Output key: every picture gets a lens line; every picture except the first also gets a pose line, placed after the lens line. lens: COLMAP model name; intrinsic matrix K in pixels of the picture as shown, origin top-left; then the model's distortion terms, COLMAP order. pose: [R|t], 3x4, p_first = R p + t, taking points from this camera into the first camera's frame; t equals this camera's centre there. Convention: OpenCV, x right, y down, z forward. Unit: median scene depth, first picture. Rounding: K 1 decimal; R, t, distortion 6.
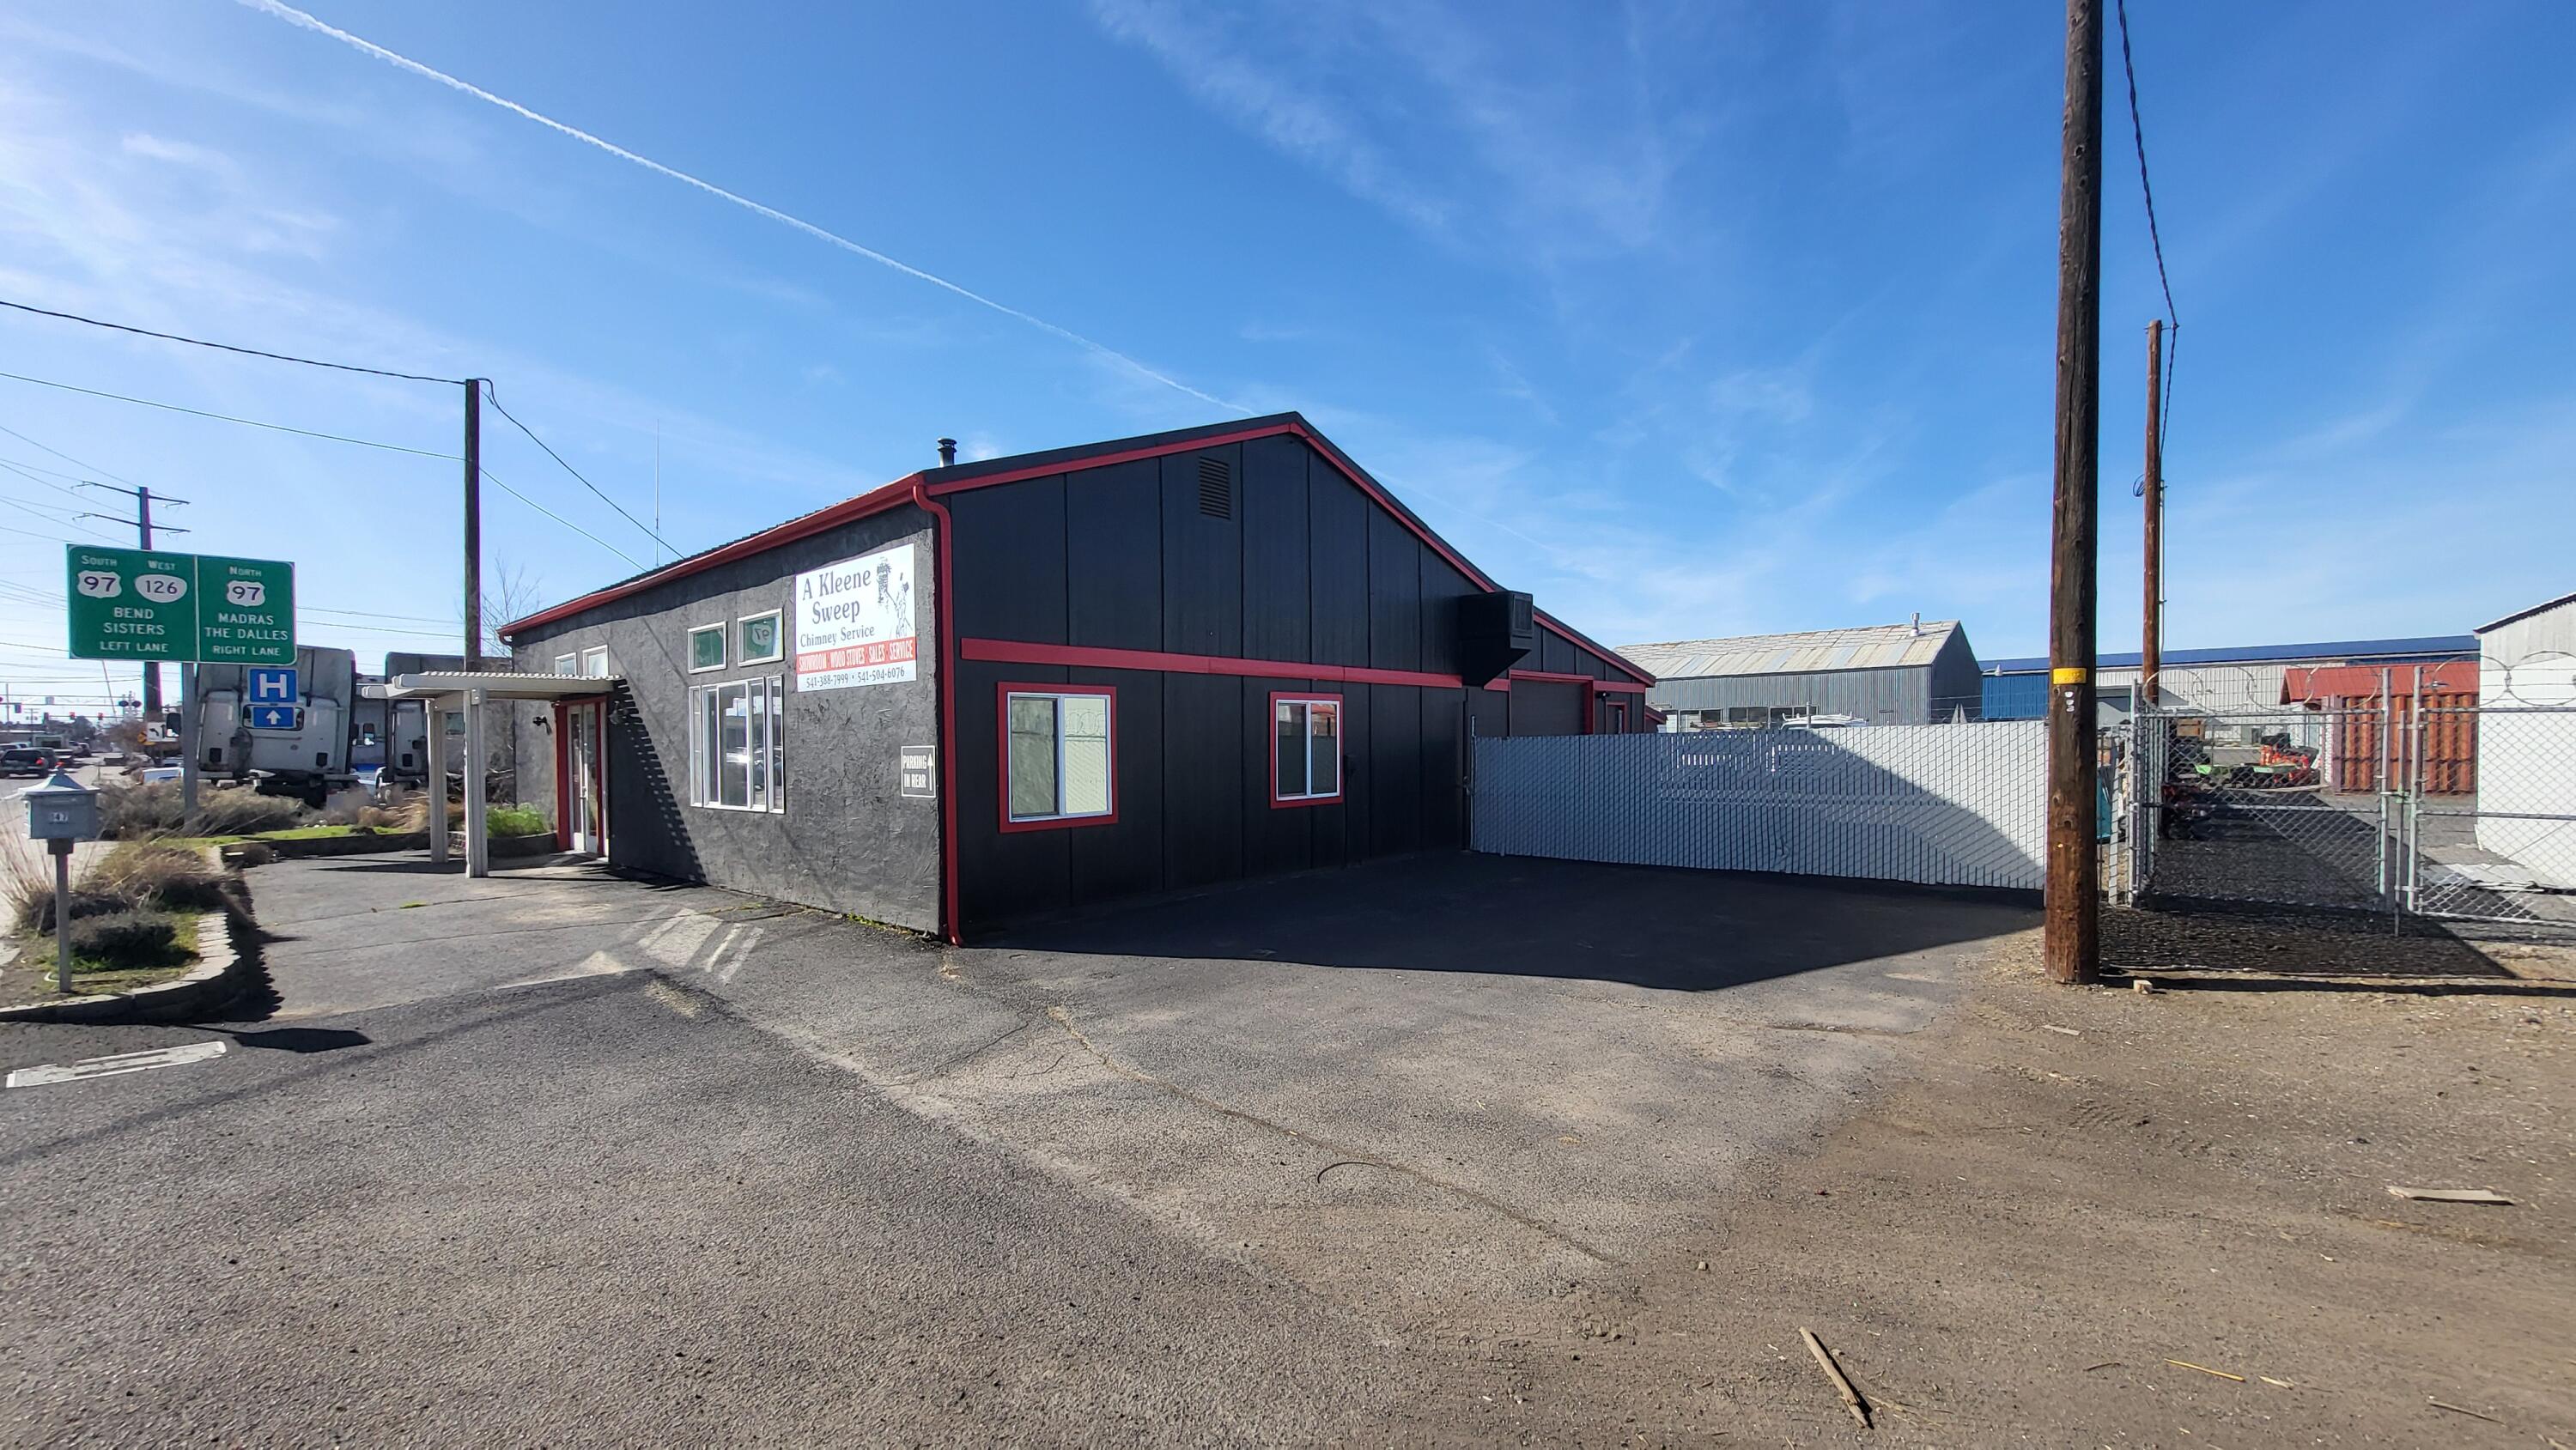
lens RADIAL K [[1016.7, 0, 1278.1], [0, 1016.7, 758.2], [0, 0, 1]] dist [0.002940, -0.000105]
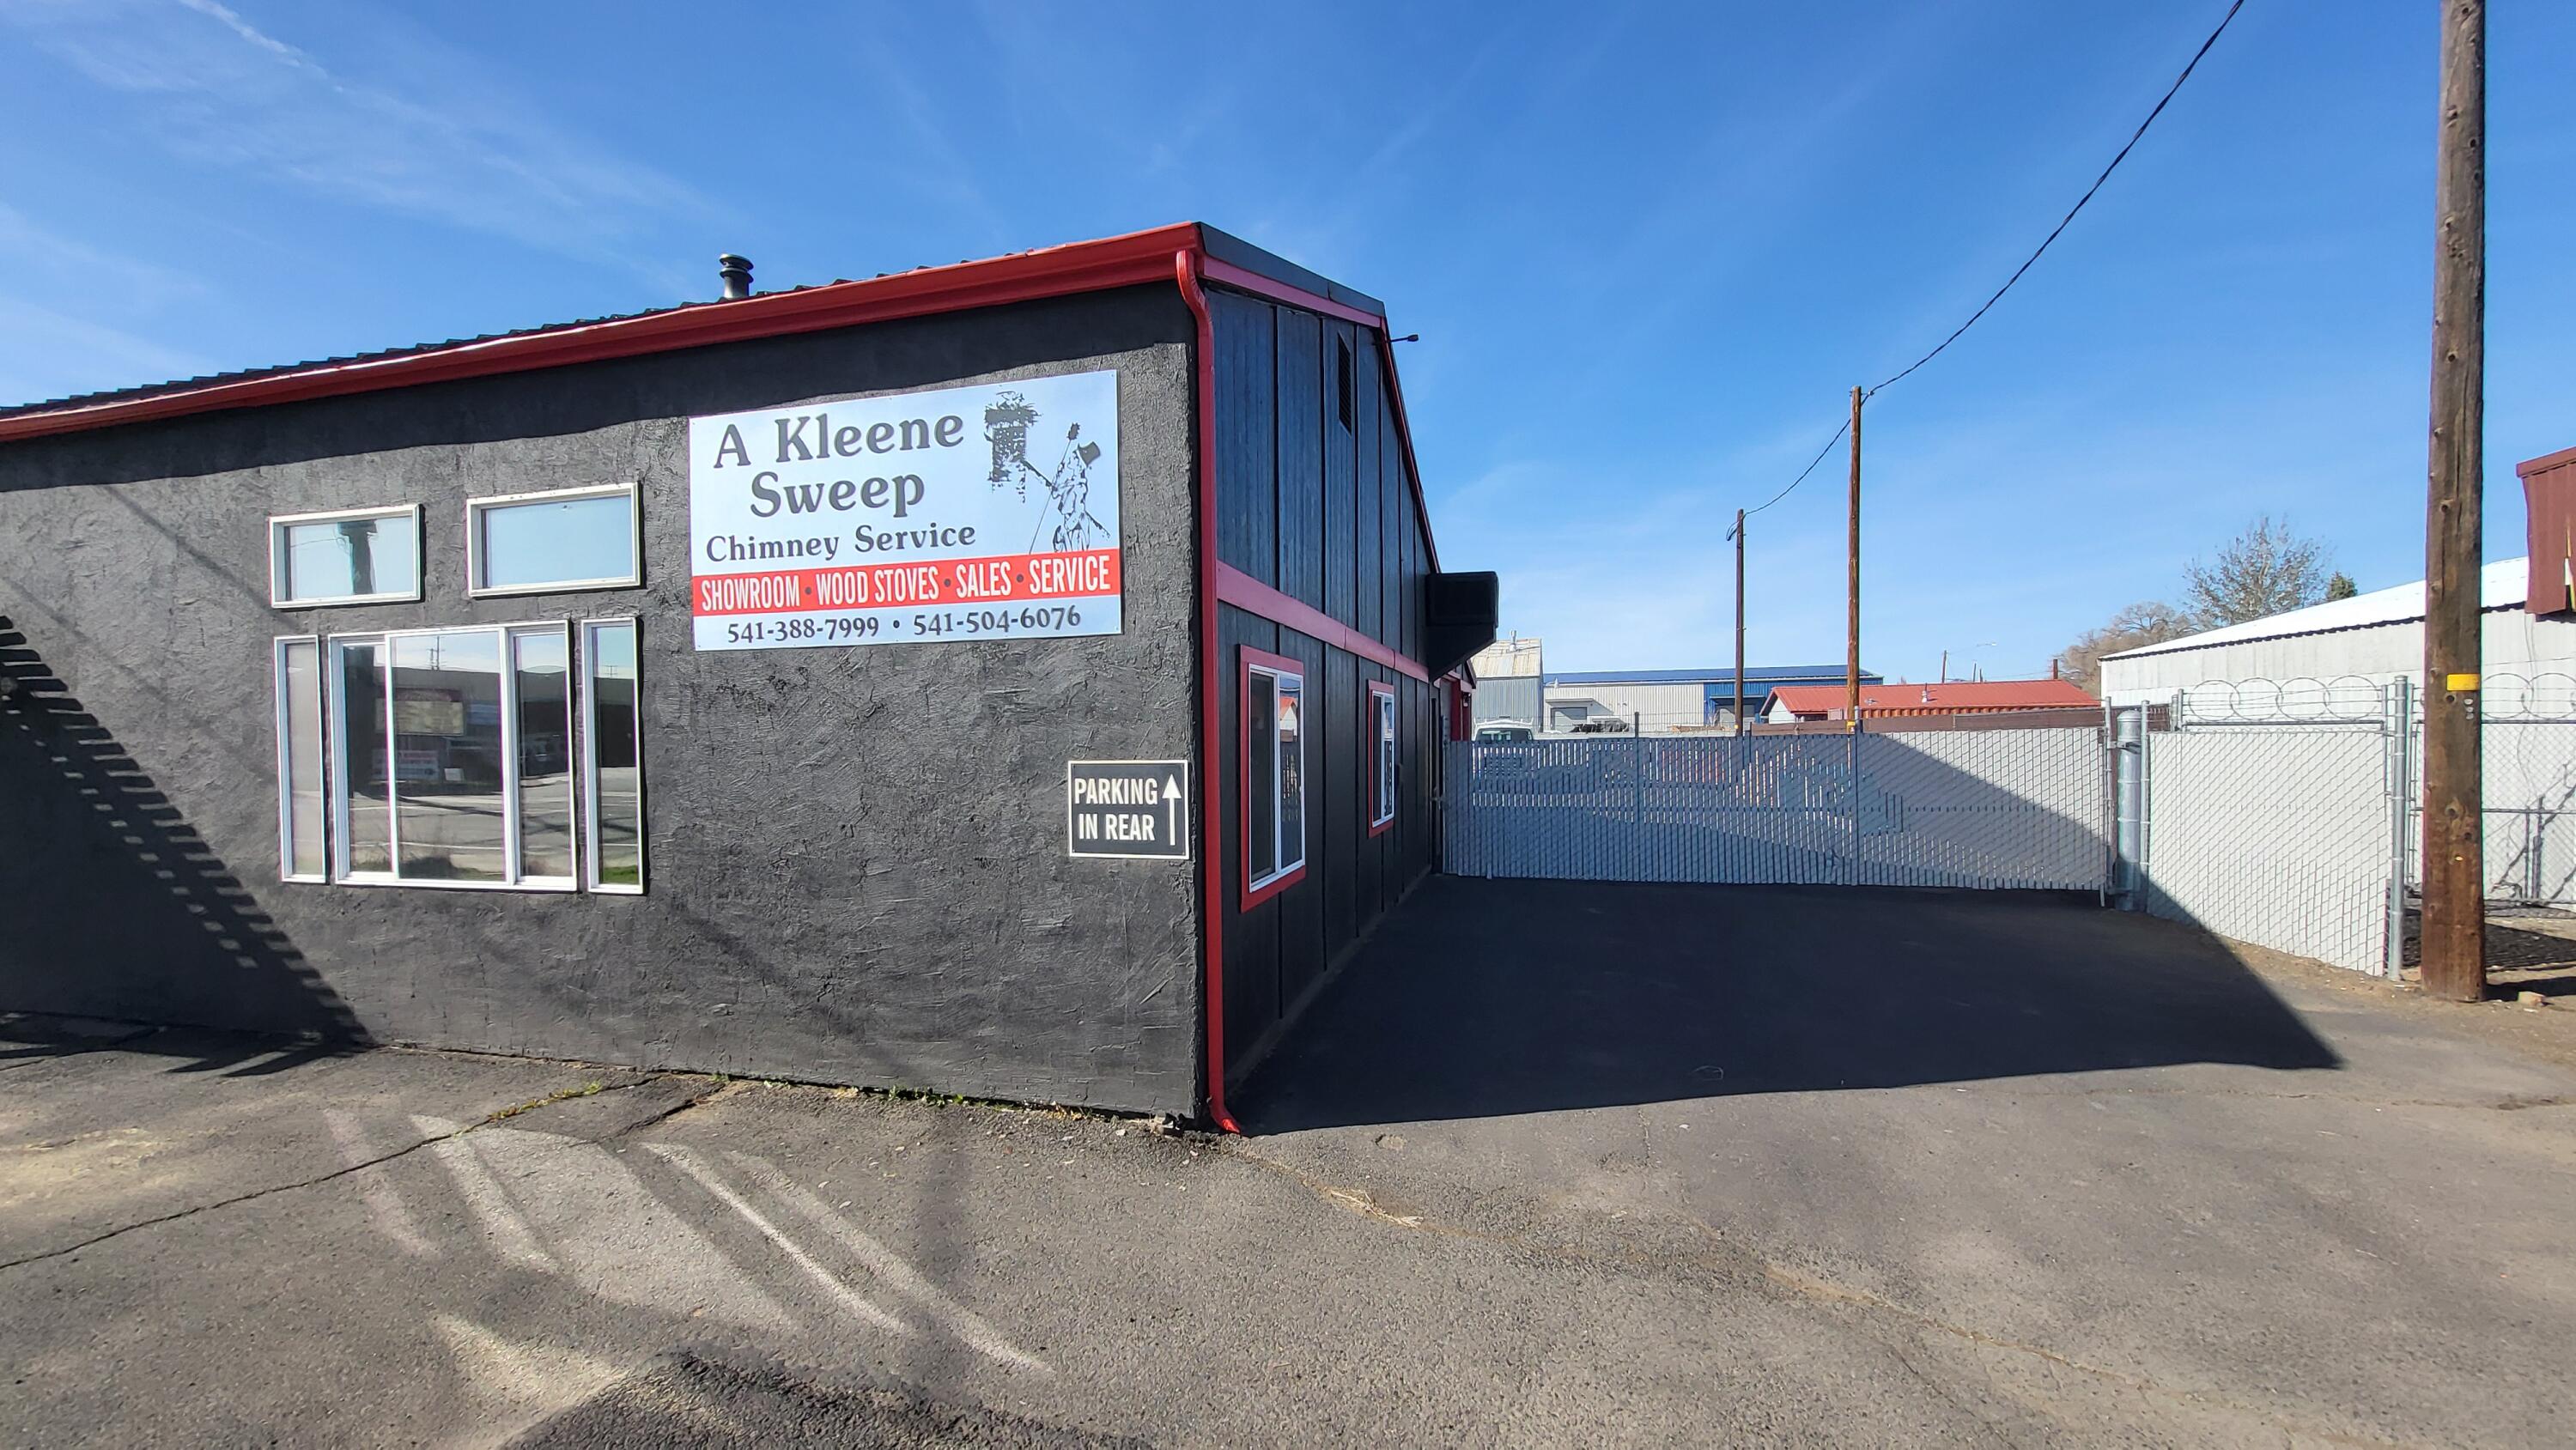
lens RADIAL K [[1016.7, 0, 1278.1], [0, 1016.7, 758.2], [0, 0, 1]] dist [0.002940, -0.000105]
pose [[0.895398, -0.006107, 0.445225, -0.483716], [0.005786, 0.999981, 0.002082, -0.012707], [-0.445230, 0.000712, 0.895416, 0.466365]]
